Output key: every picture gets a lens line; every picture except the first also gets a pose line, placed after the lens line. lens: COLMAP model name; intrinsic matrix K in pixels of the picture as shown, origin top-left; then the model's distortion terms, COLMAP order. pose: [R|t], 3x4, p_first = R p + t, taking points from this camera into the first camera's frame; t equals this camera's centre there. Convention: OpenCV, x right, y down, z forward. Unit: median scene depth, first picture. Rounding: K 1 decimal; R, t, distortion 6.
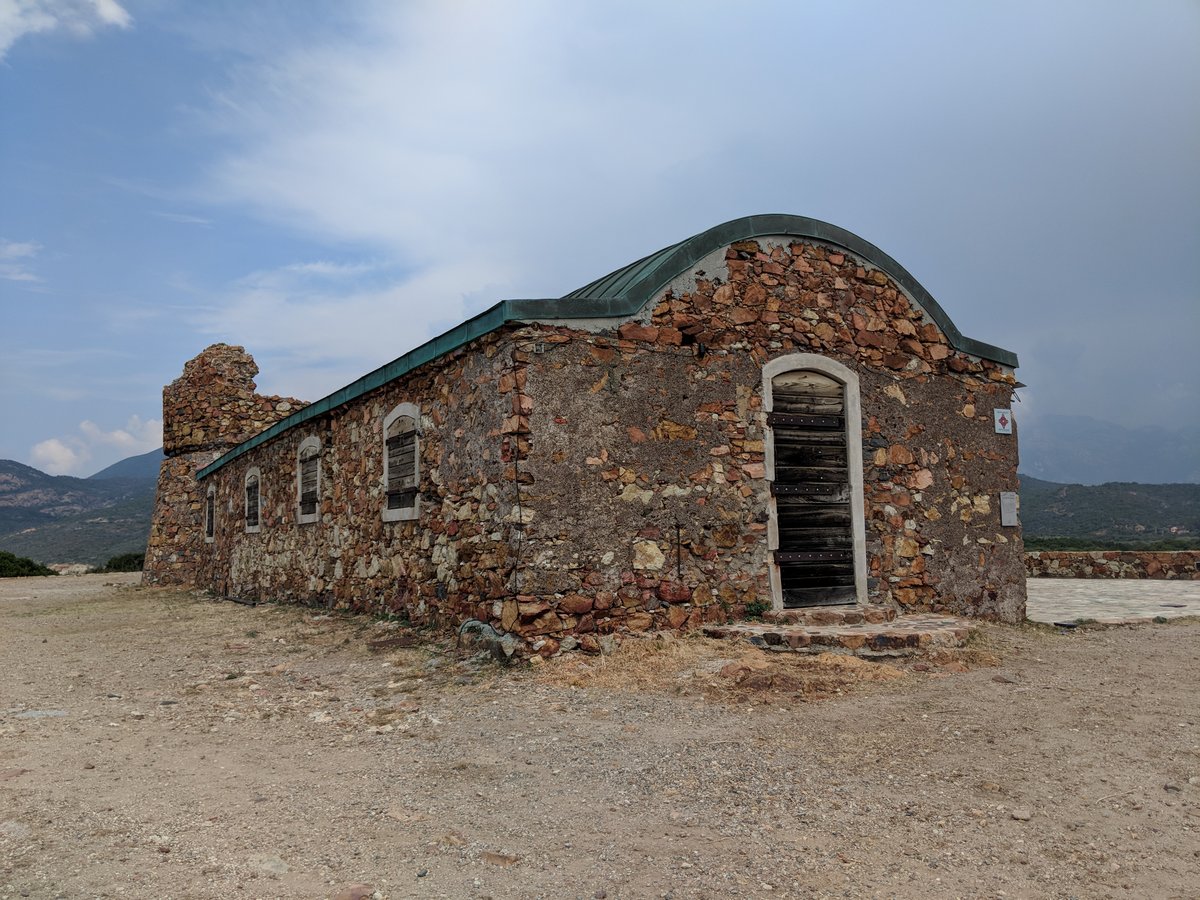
lens RADIAL K [[970.7, 0, 559.0], [0, 970.7, 461.8], [0, 0, 1]] dist [0.129976, -0.319697]
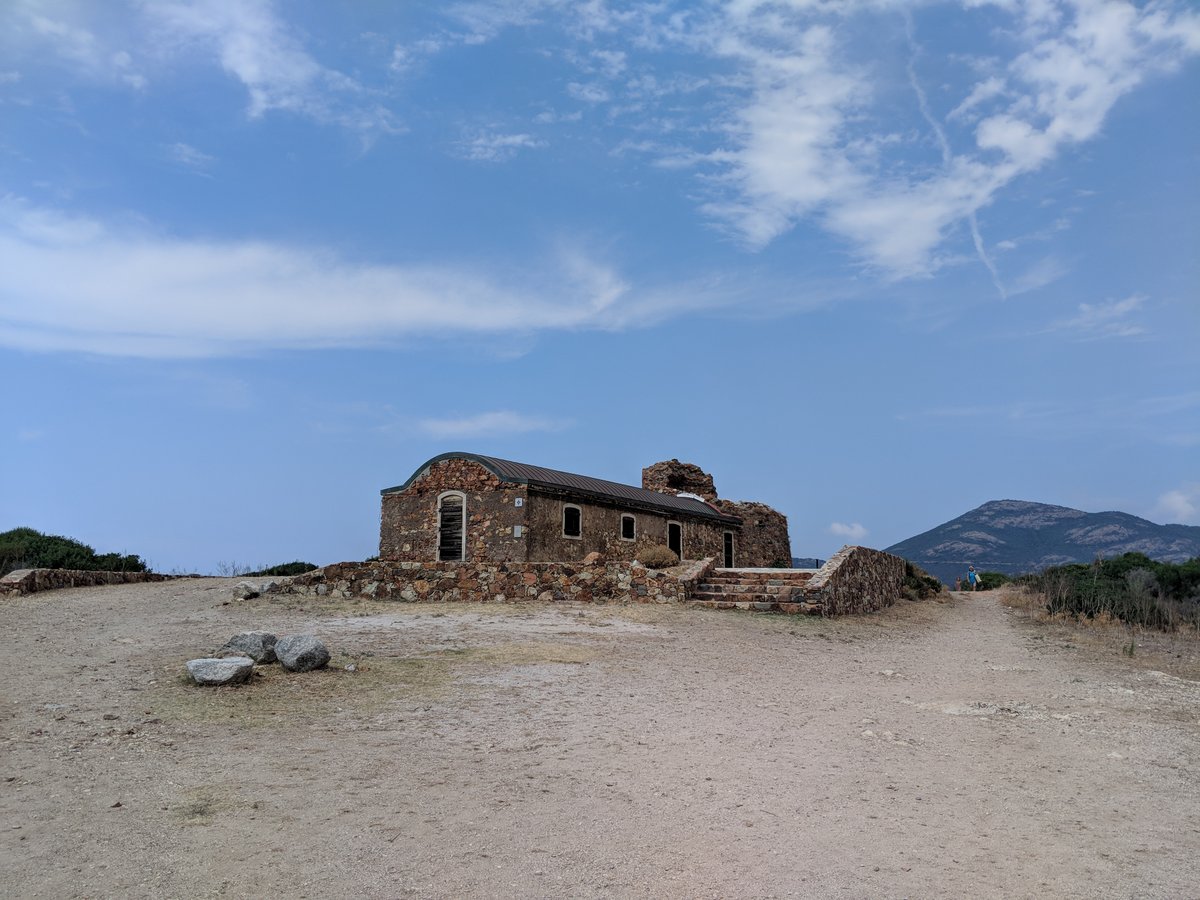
lens RADIAL K [[971.1, 0, 600.0], [0, 971.1, 450.0], [0, 0, 1]] dist [0.127251, -0.321494]
pose [[0.513789, -0.110210, -0.850809, 3.602414], [0.056010, 0.993908, -0.094923, 0.110650], [0.856087, 0.001117, 0.516831, -0.375392]]
